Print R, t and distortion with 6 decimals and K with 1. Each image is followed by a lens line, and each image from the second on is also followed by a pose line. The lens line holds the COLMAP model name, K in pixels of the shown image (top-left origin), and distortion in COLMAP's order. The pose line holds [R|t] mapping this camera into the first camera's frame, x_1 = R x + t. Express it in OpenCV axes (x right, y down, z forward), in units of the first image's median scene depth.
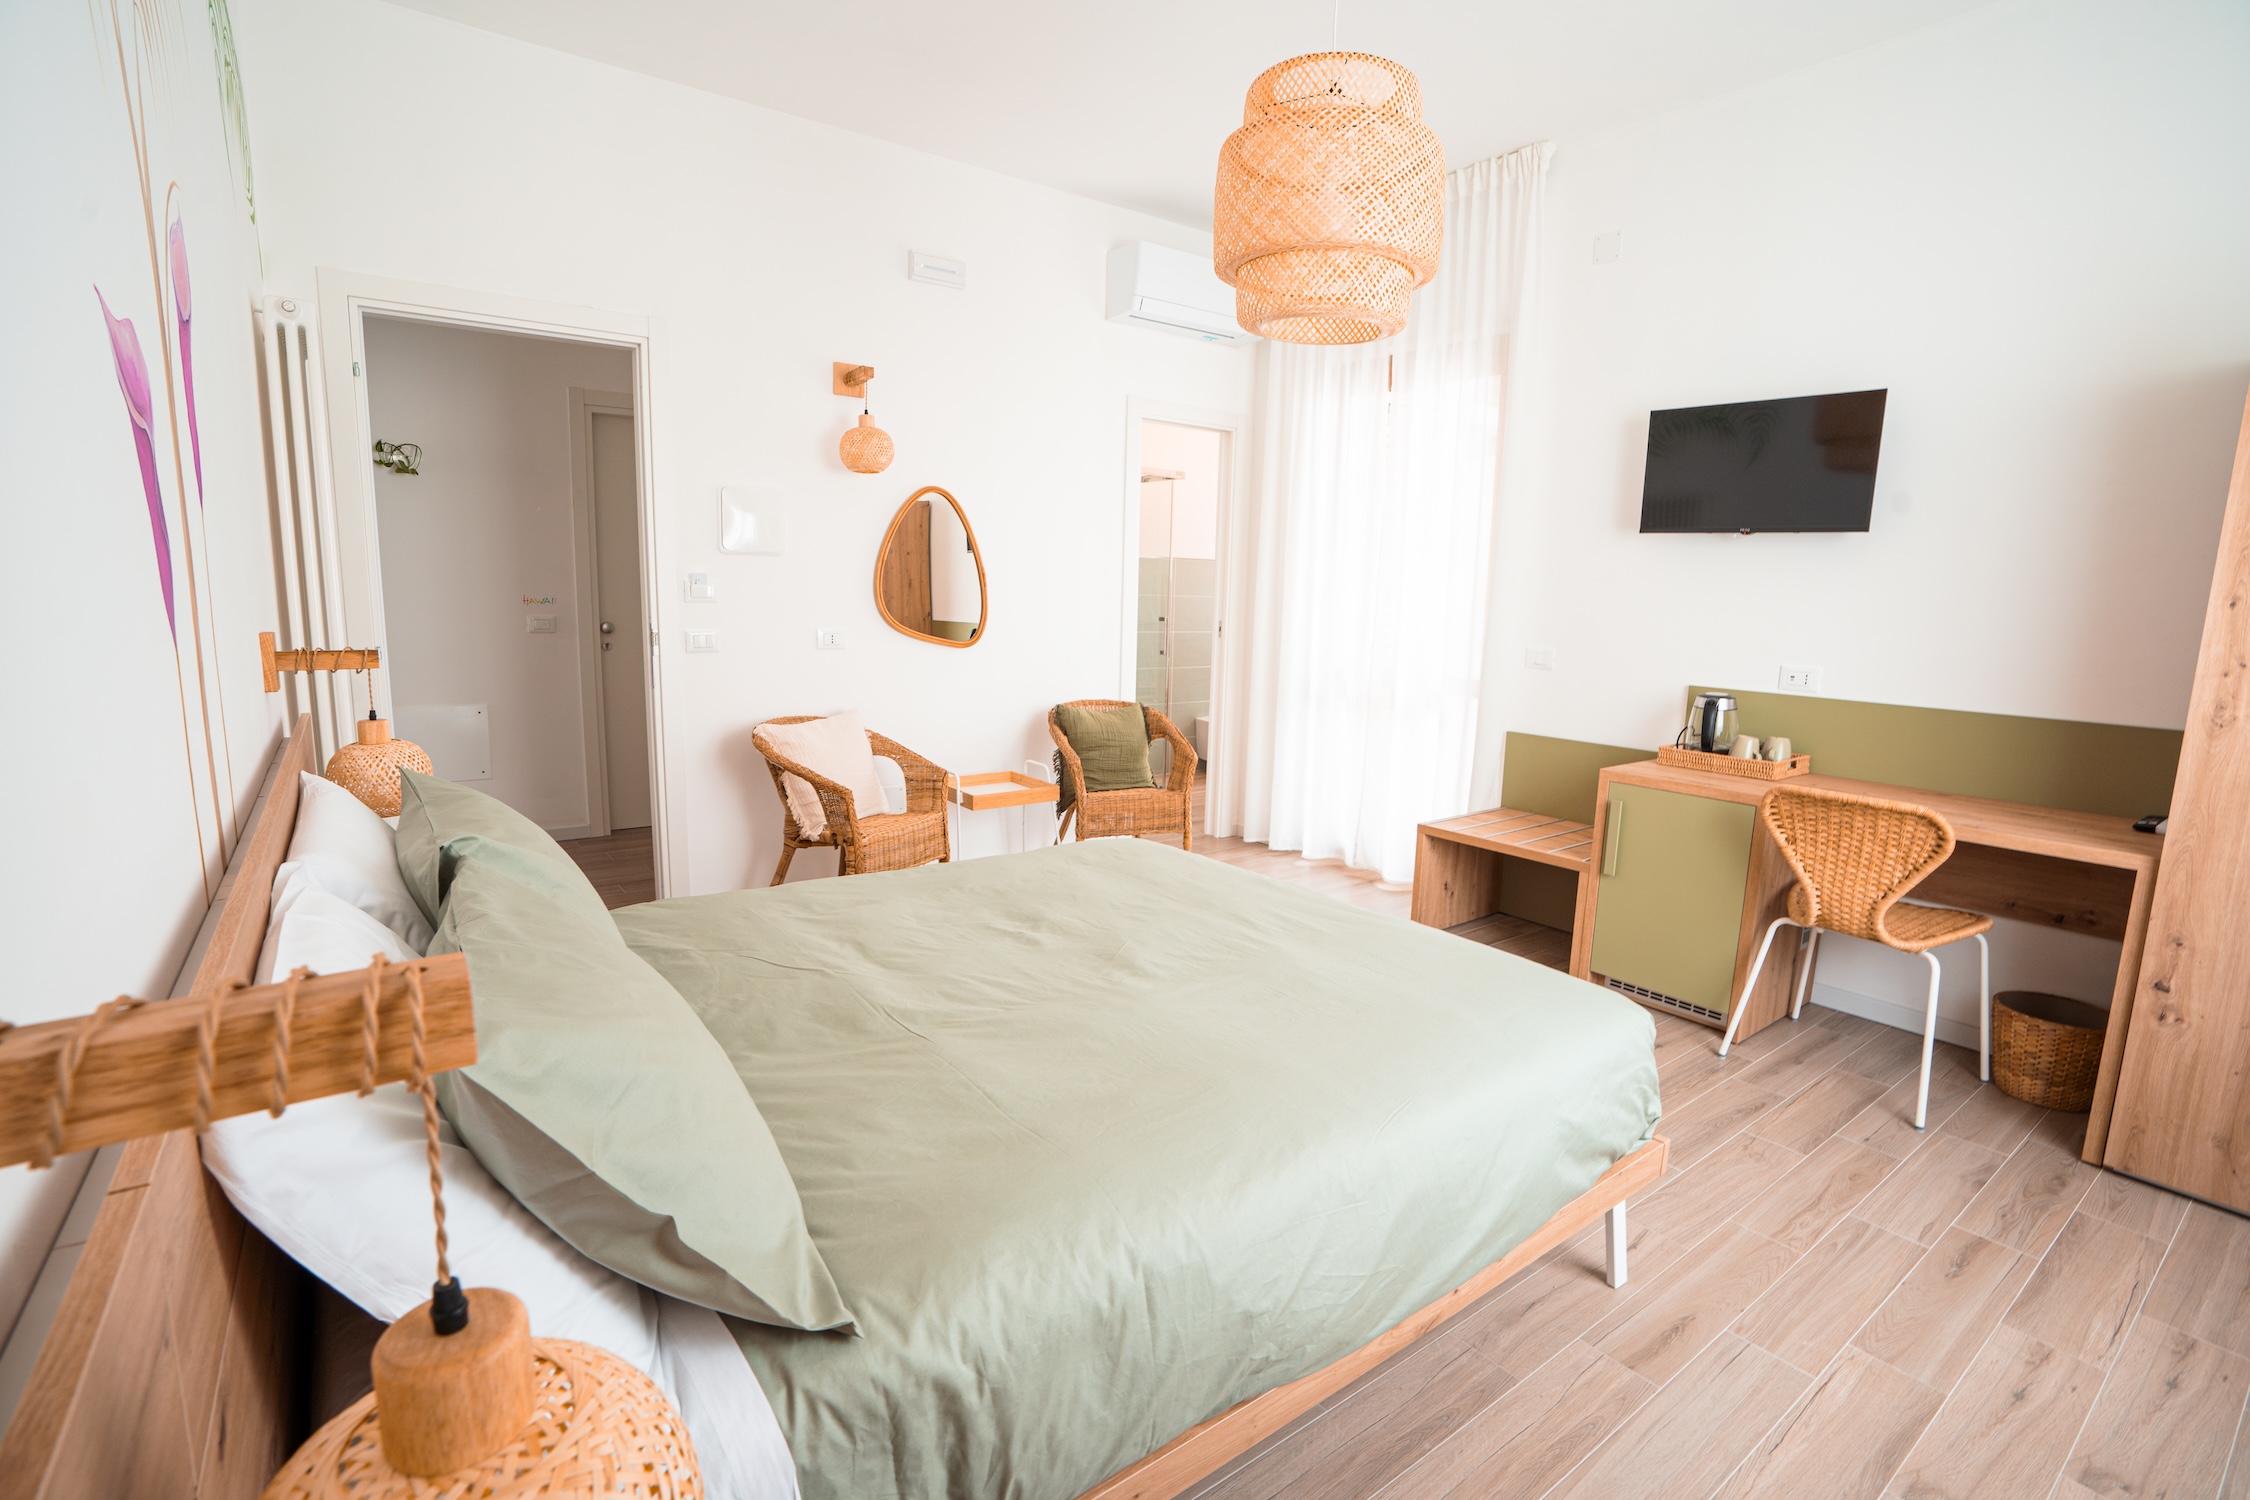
lens RADIAL K [[1056.5, 0, 1140.1], [0, 1056.5, 733.5], [0, 0, 1]] dist [-0.055854, 0.014572]
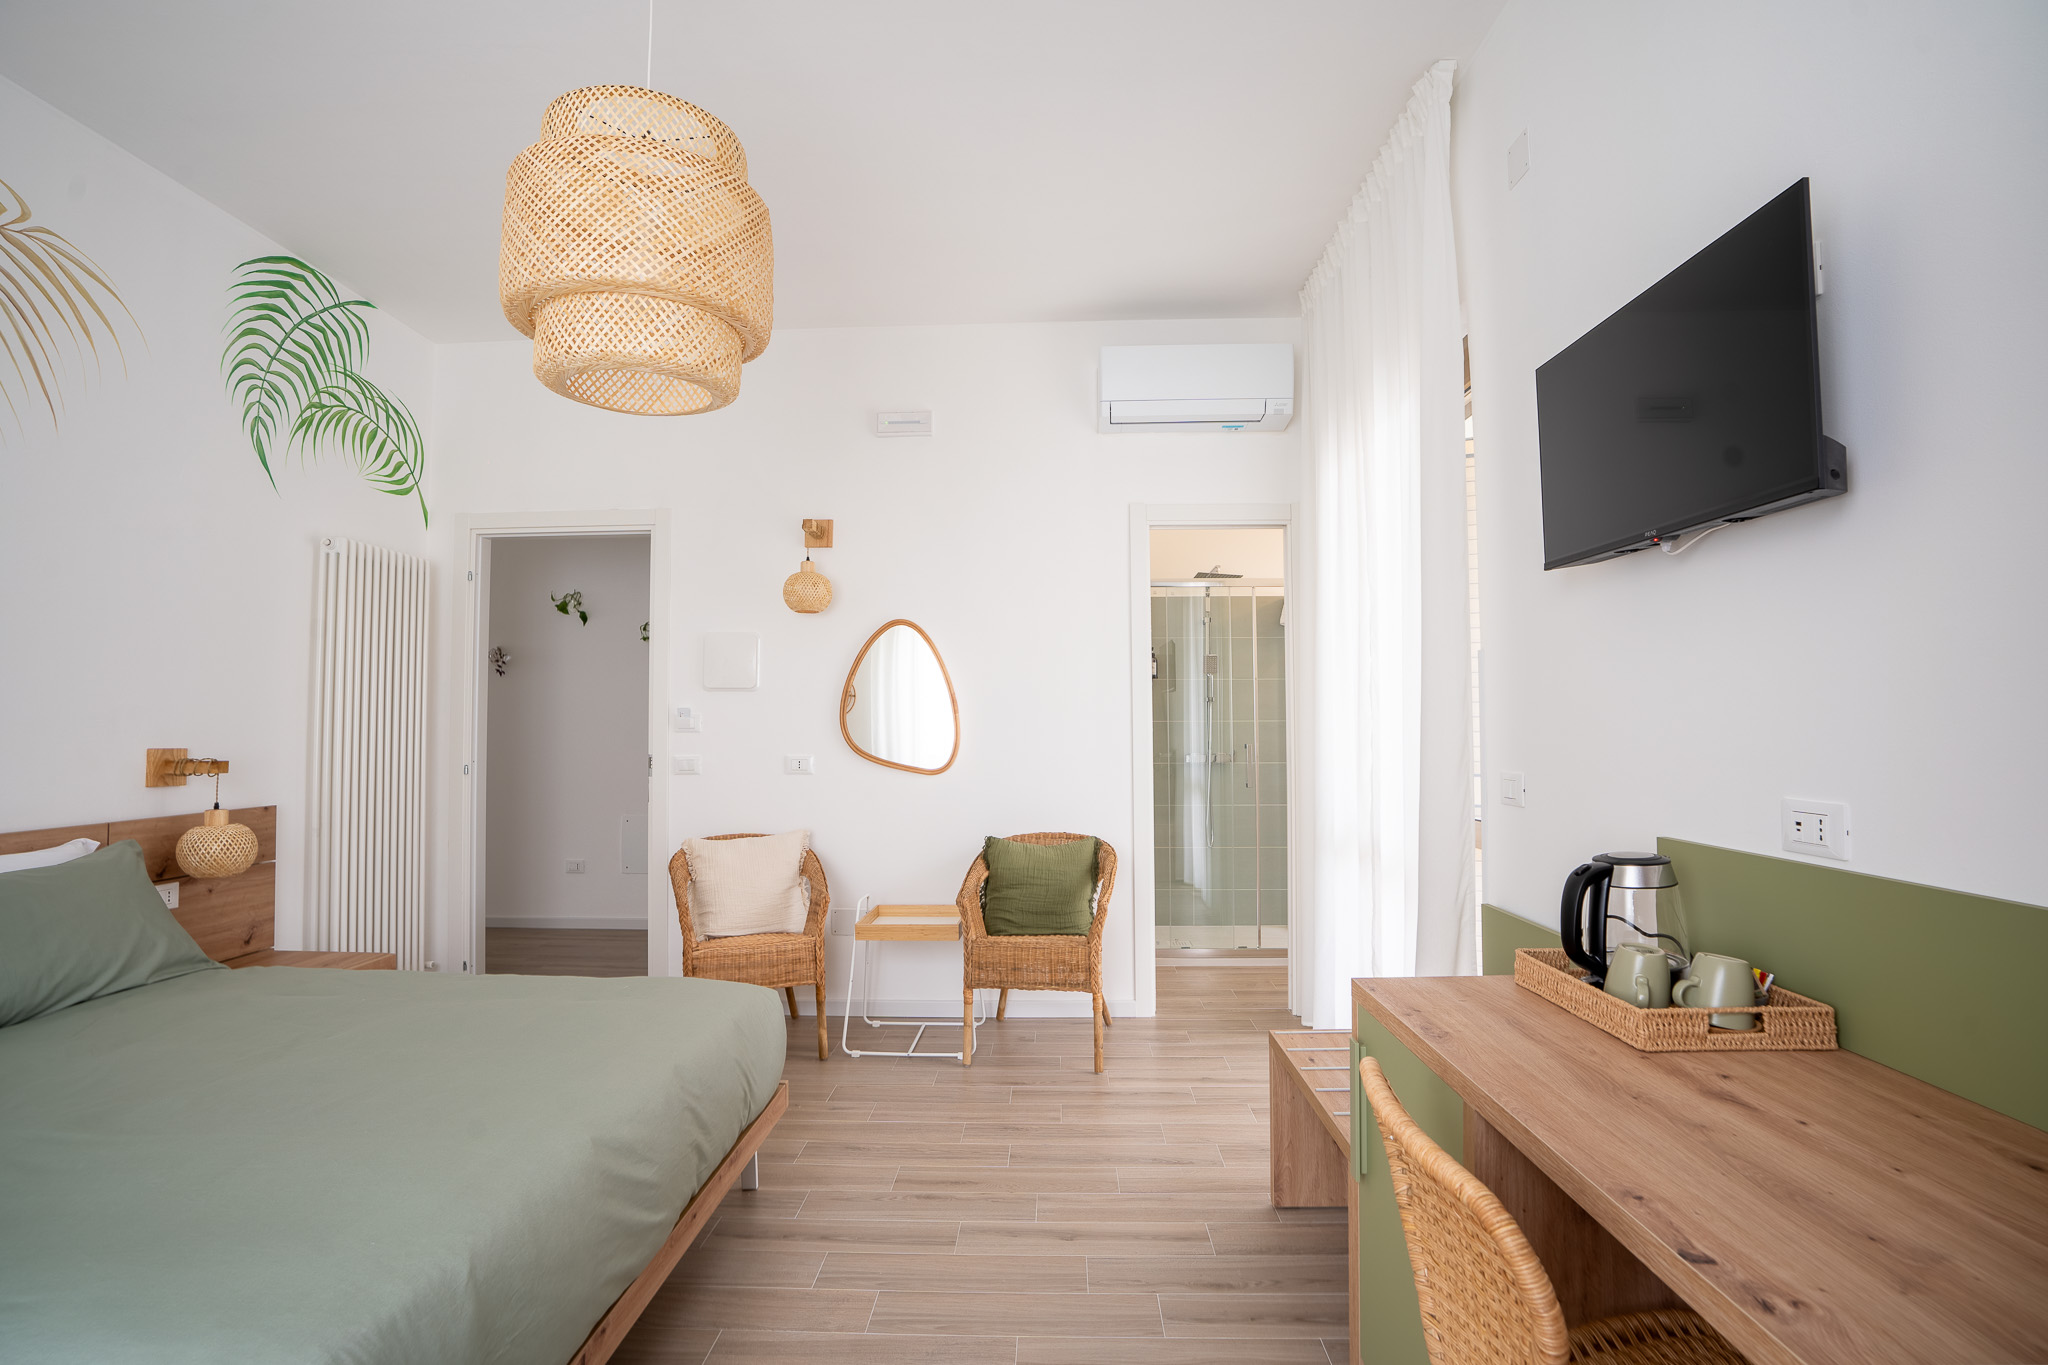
lens RADIAL K [[961.7, 0, 1030.0], [0, 961.7, 682.2], [0, 0, 1]] dist [-0.055854, 0.014572]
pose [[0.770913, -0.059341, -0.634170, 0.580286], [-0.062512, 0.983795, -0.168048, -0.023826], [0.633865, 0.169194, 0.754711, 0.422516]]
